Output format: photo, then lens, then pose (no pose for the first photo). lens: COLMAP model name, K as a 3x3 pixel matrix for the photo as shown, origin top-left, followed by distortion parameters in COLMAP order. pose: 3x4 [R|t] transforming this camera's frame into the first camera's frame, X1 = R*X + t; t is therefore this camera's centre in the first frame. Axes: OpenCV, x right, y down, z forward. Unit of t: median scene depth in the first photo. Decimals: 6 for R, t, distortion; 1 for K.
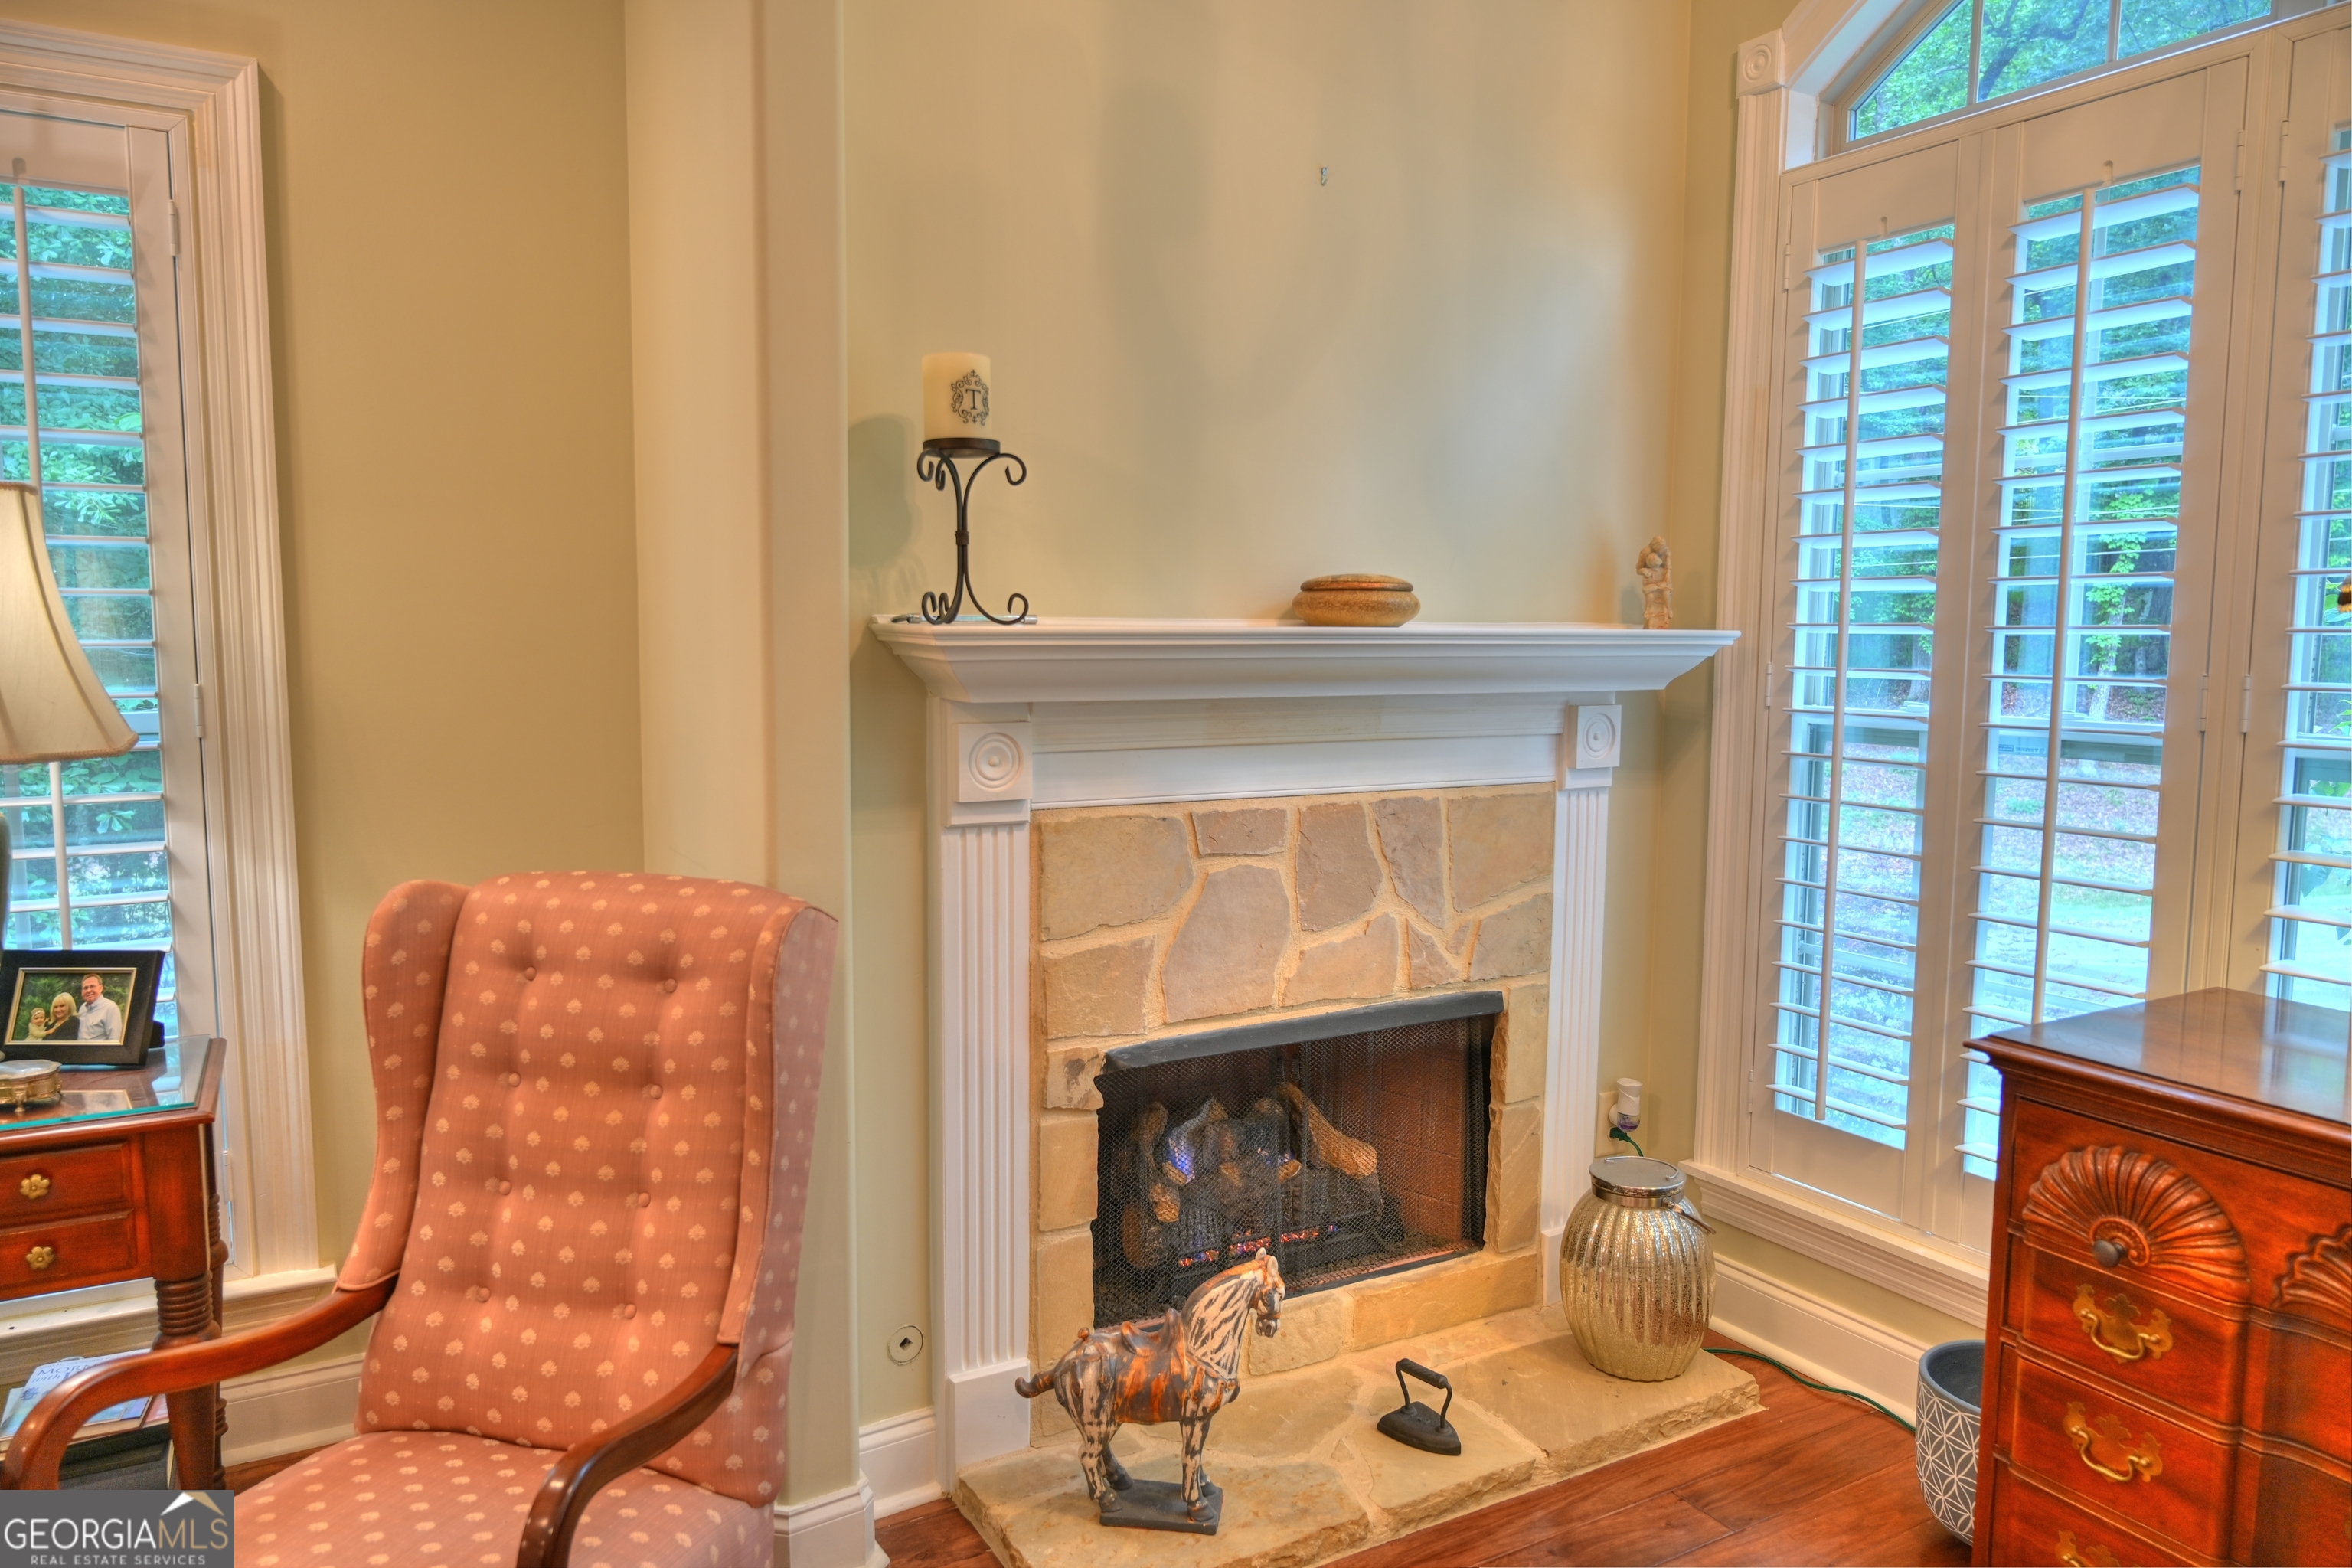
lens RADIAL K [[1544.3, 0, 1176.0], [0, 1544.3, 784.0], [0, 0, 1]] dist [-0.014466, 0.004043]
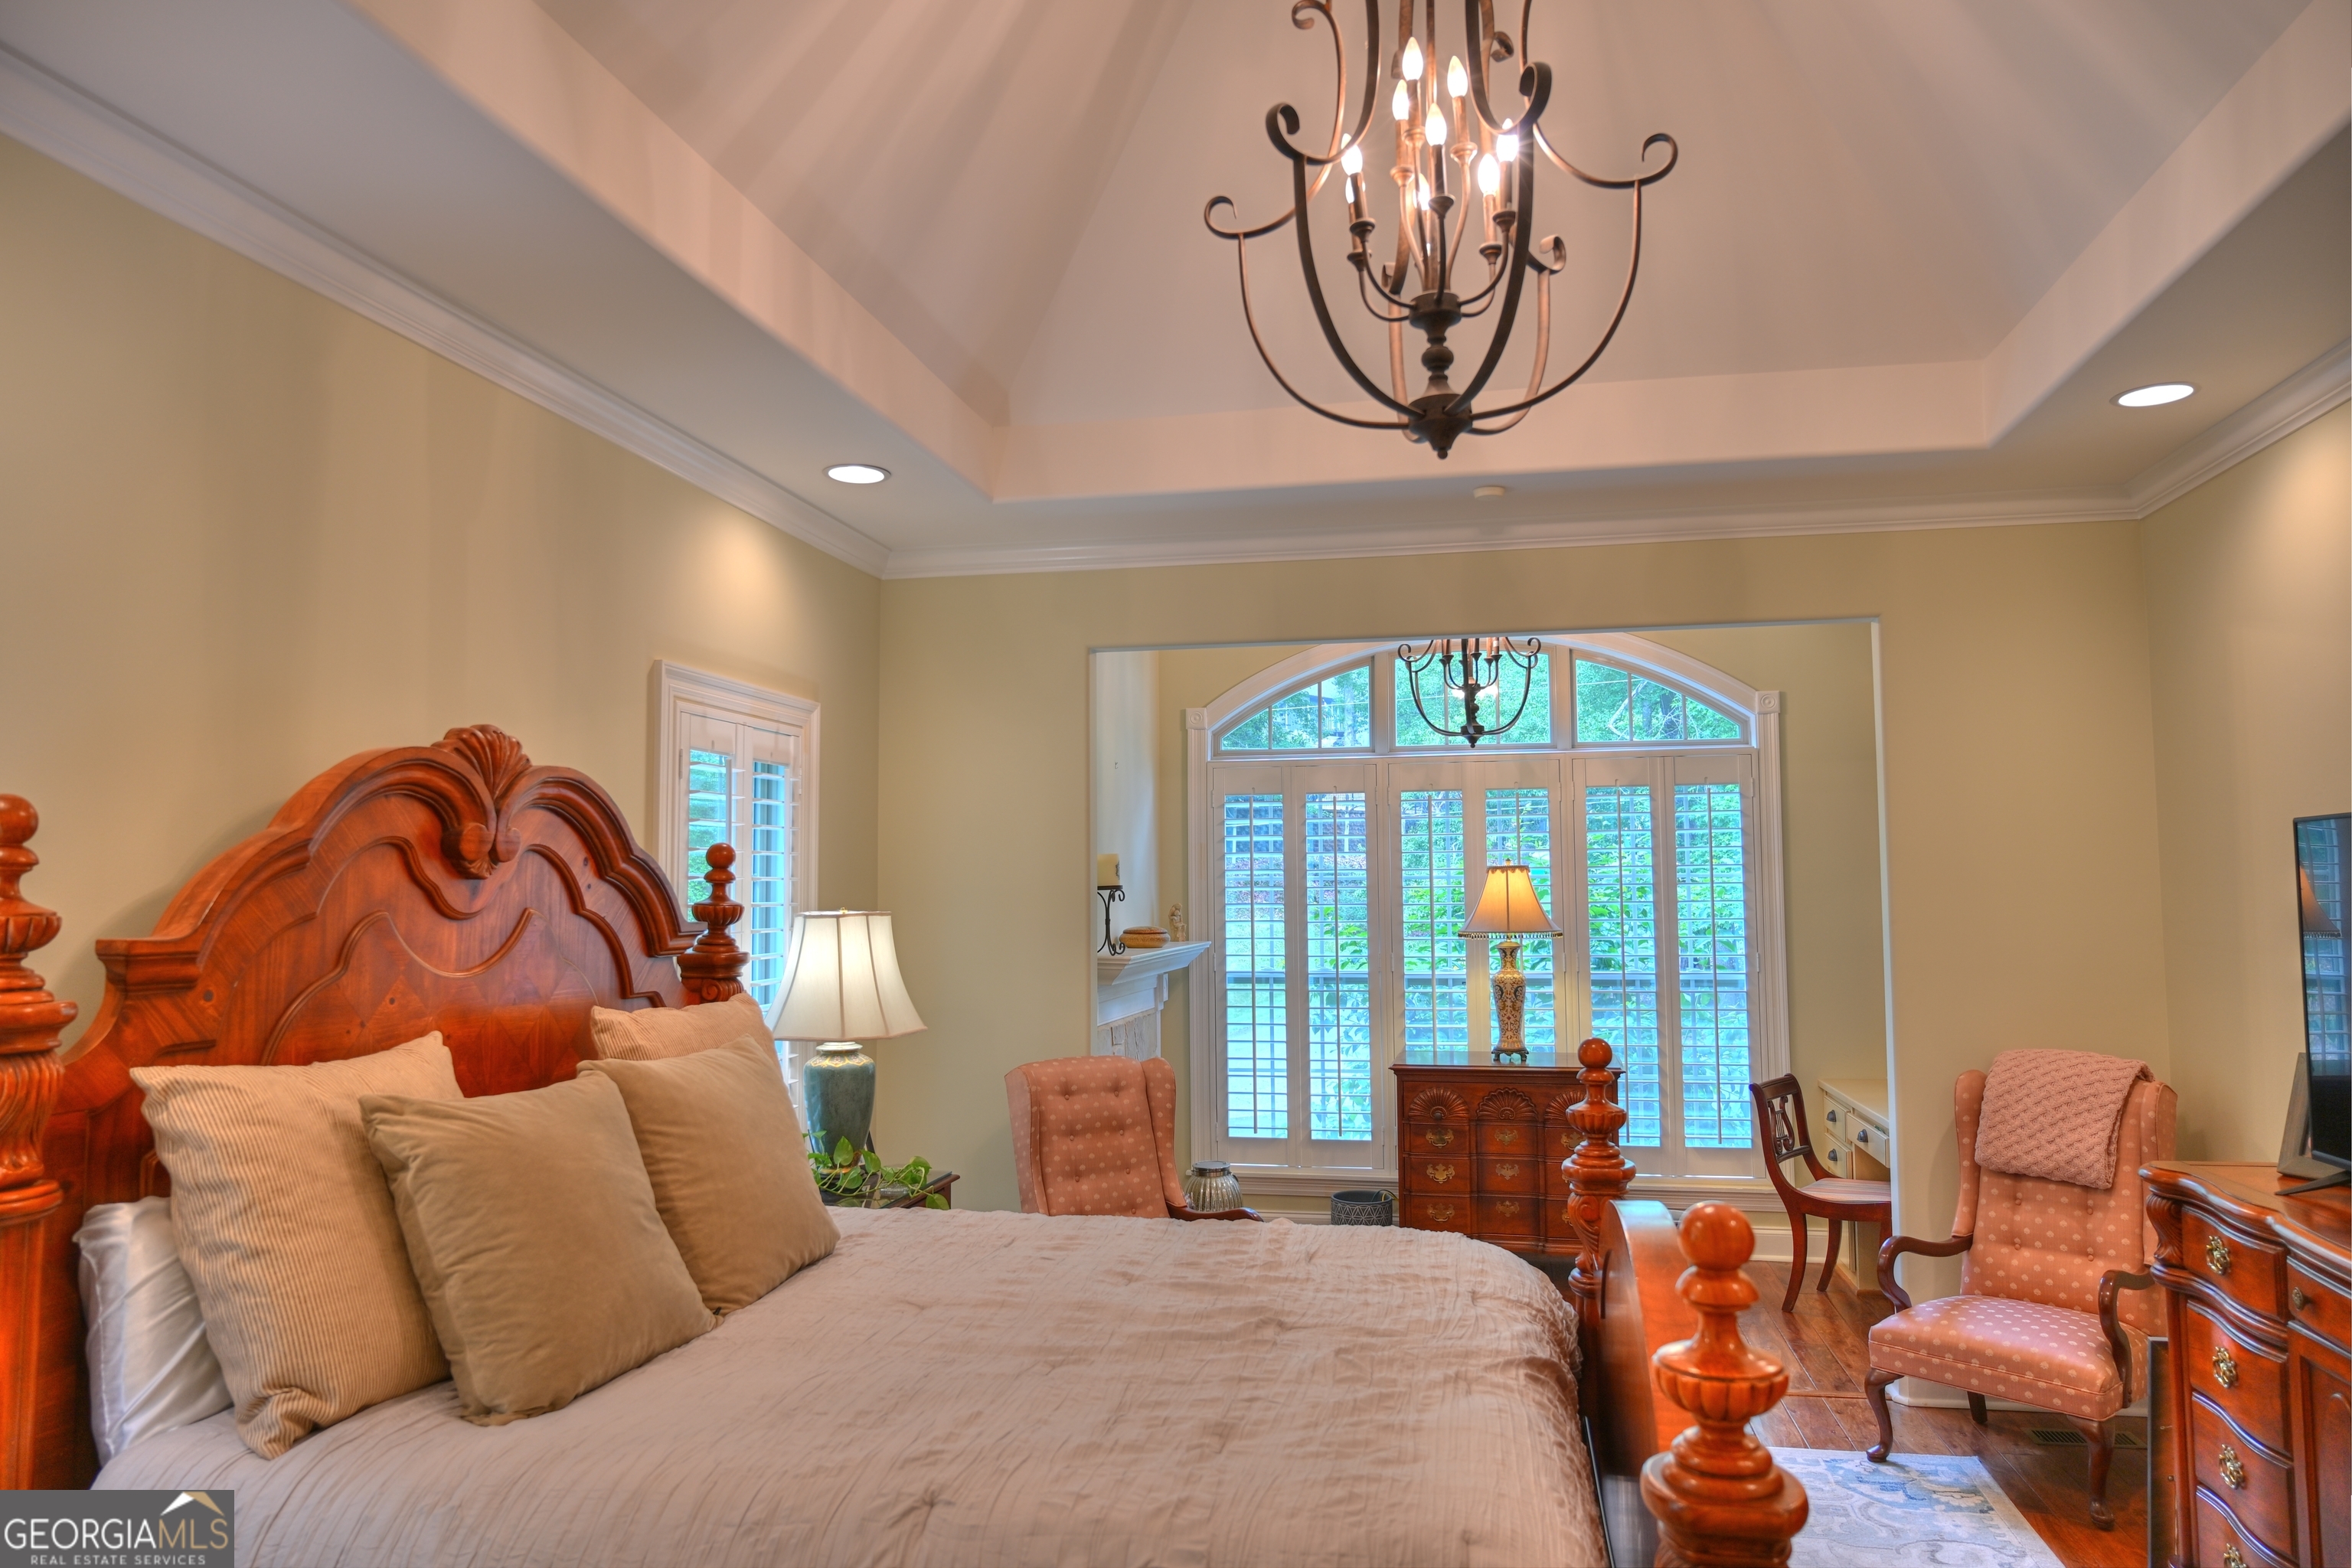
lens RADIAL K [[1544.3, 0, 1176.0], [0, 1544.3, 784.0], [0, 0, 1]] dist [-0.014466, 0.004043]
pose [[0.664317, 0.039736, 0.746394, -1.835422], [0.086151, 0.987860, -0.129269, -0.038403], [-0.742470, 0.150178, 0.652829, -0.748100]]
